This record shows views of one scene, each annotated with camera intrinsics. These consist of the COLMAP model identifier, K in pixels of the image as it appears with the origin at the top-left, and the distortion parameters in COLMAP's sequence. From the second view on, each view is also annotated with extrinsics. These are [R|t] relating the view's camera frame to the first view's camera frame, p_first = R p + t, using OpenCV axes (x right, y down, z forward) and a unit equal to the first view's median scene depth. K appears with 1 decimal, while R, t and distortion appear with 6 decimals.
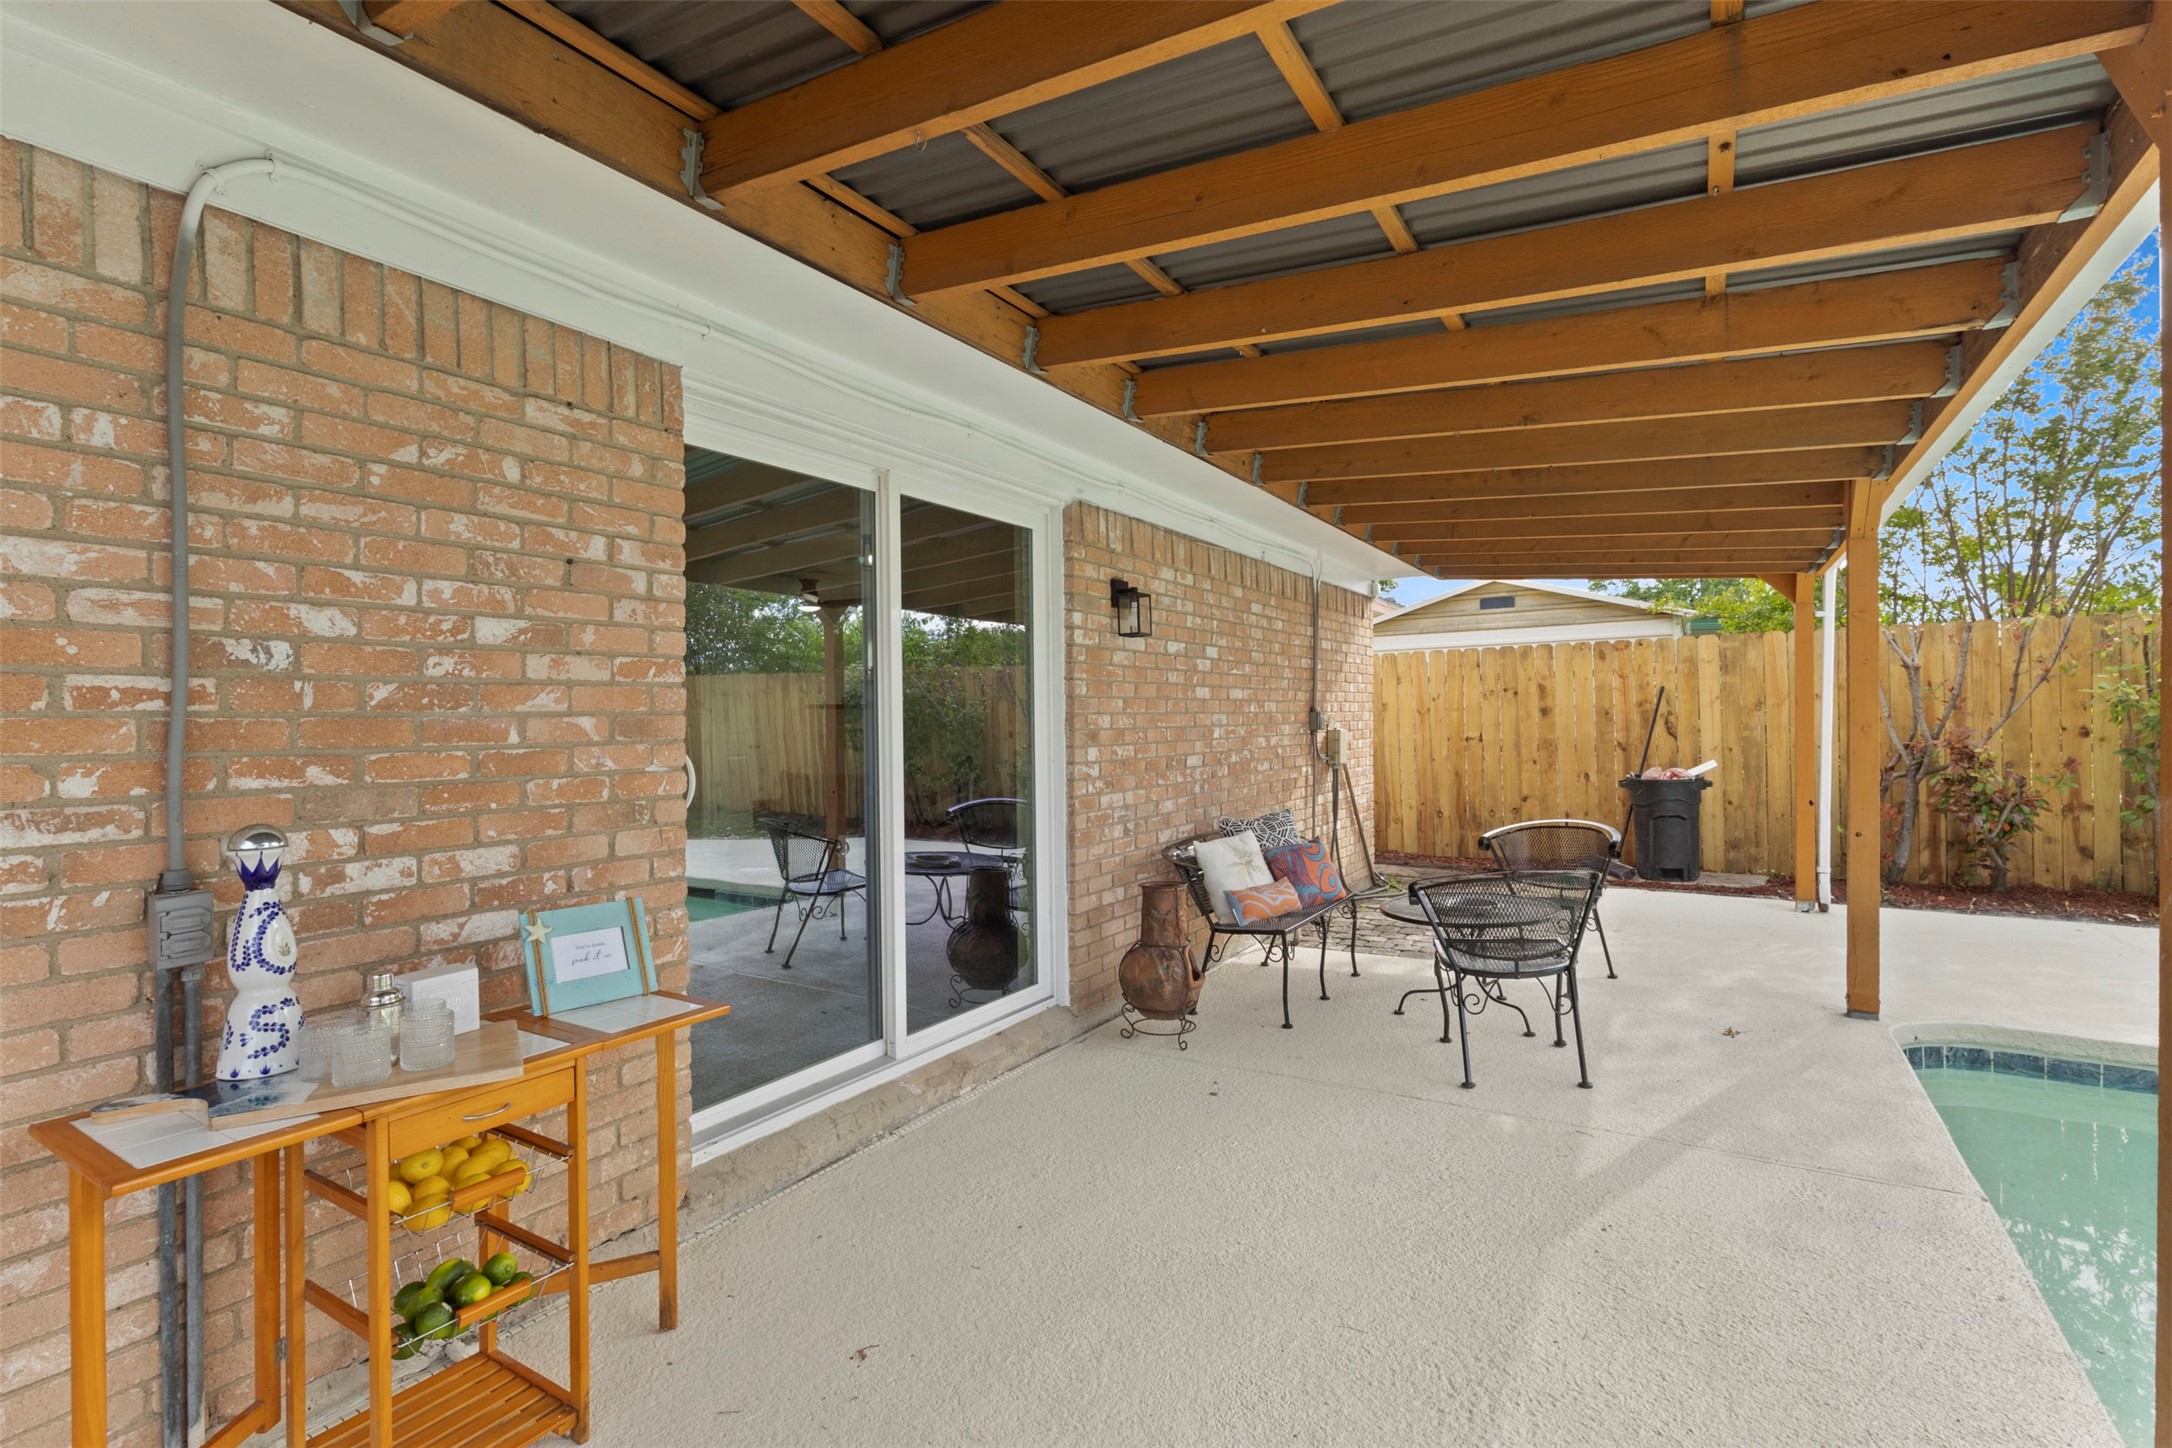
lens RADIAL K [[1015.6, 0, 1086.0], [0, 1015.6, 724.0], [0, 0, 1]] dist [0.030720, 0.000087]
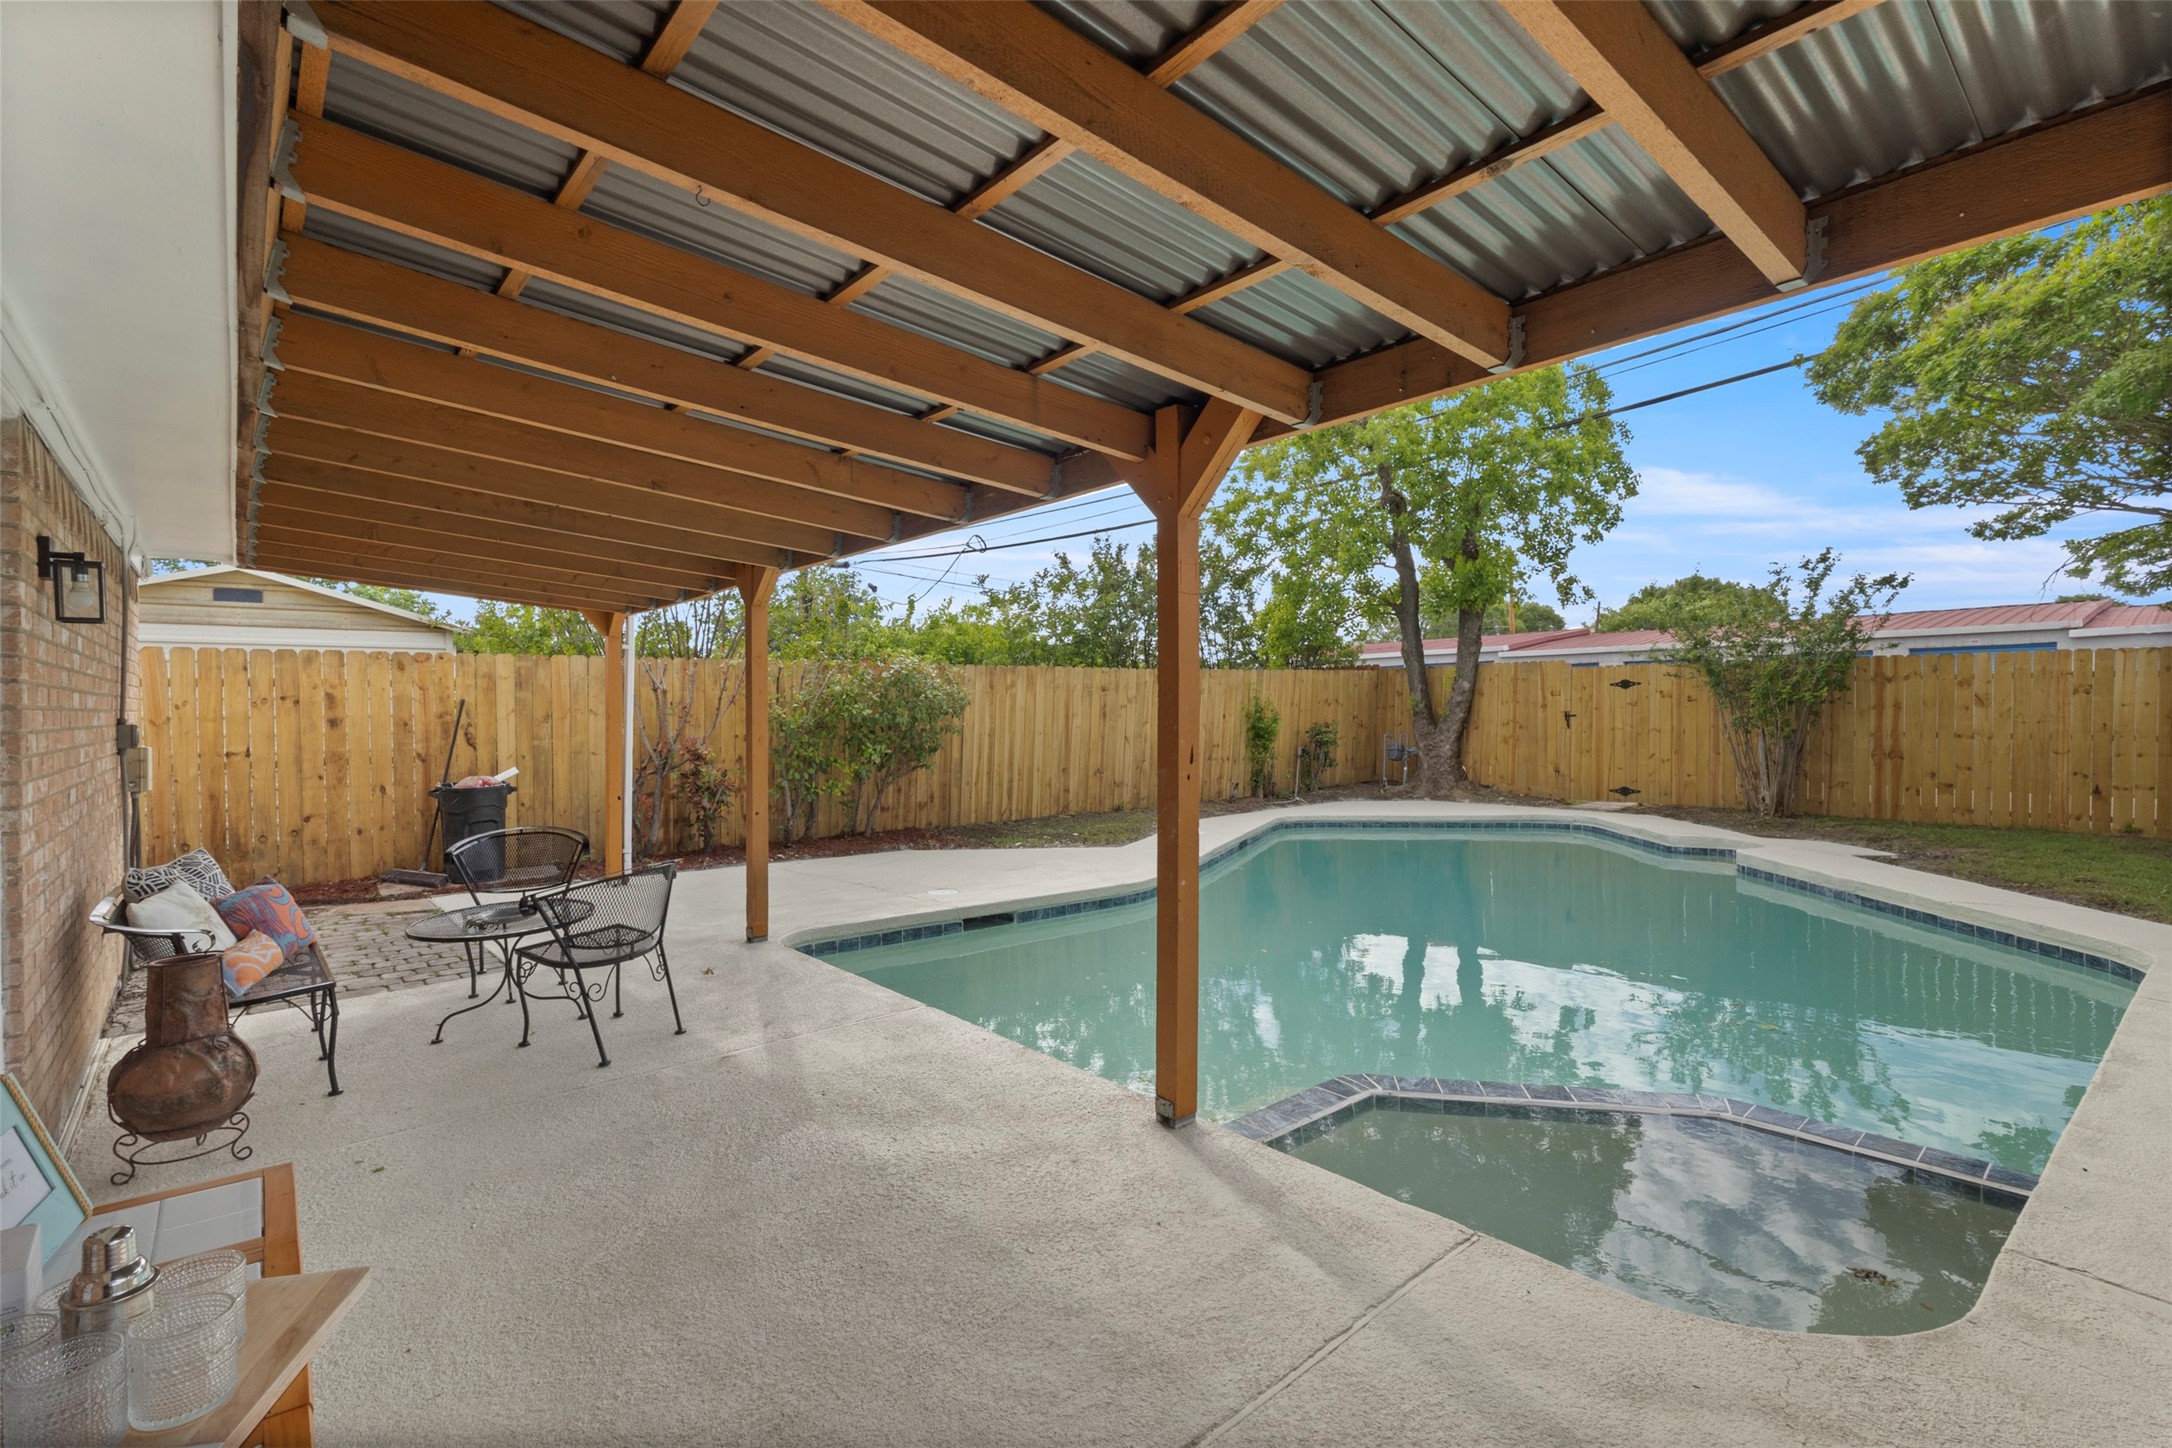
lens RADIAL K [[1007.7, 0, 1086.0], [0, 1007.7, 724.0], [0, 0, 1]] dist [-0.000939, -0.000617]
pose [[0.316158, 0.000512, 0.948706, -0.222671], [0.004958, 0.999985, -0.002193, -0.006032], [-0.948694, 0.005397, 0.316151, 0.066219]]
